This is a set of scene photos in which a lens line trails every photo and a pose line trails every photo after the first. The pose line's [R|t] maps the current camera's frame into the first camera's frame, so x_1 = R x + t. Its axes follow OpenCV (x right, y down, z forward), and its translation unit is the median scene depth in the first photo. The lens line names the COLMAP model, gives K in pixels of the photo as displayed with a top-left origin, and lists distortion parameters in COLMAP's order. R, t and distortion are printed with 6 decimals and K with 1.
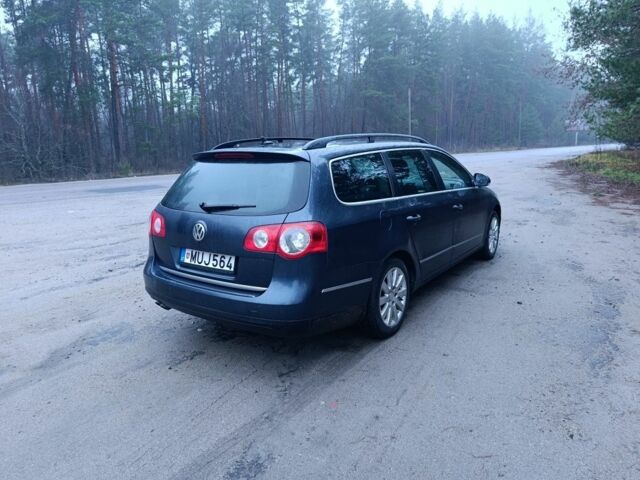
lens RADIAL K [[438.4, 0, 320.3], [0, 438.4, 240.6], [0, 0, 1]] dist [0.003674, -0.015654]
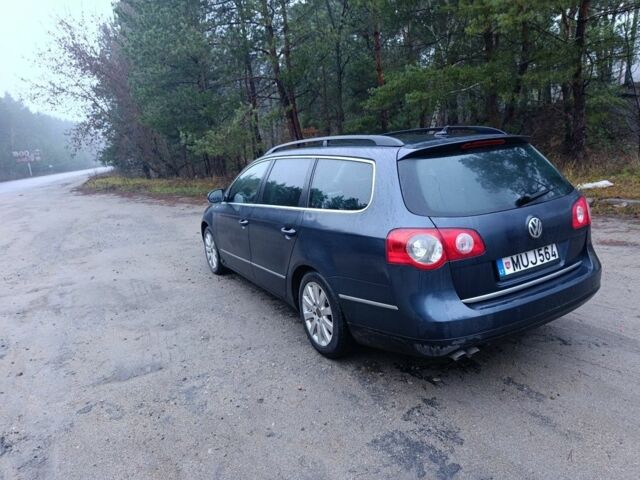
lens RADIAL K [[438.4, 0, 324.4], [0, 438.4, 240.1], [0, 0, 1]] dist [0.003674, -0.015654]
pose [[0.439668, -0.203812, 0.874730, -1.212314], [0.261815, 0.960700, 0.092246, -0.183626], [-0.859154, 0.188460, 0.475750, 0.944106]]
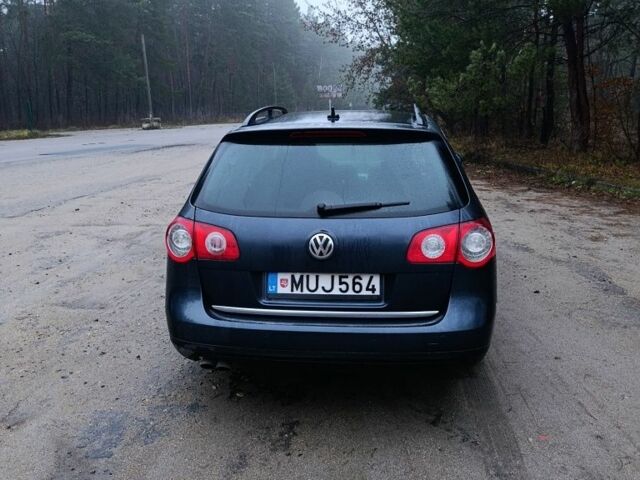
lens RADIAL K [[576.7, 0, 319.8], [0, 576.7, 240.7], [0, 0, 1]] dist [0.051967, -0.059663]
pose [[0.877352, -0.091538, 0.471036, -0.701024], [0.089597, 0.995623, 0.026599, -0.051823], [-0.471409, 0.018867, 0.881713, 0.199082]]
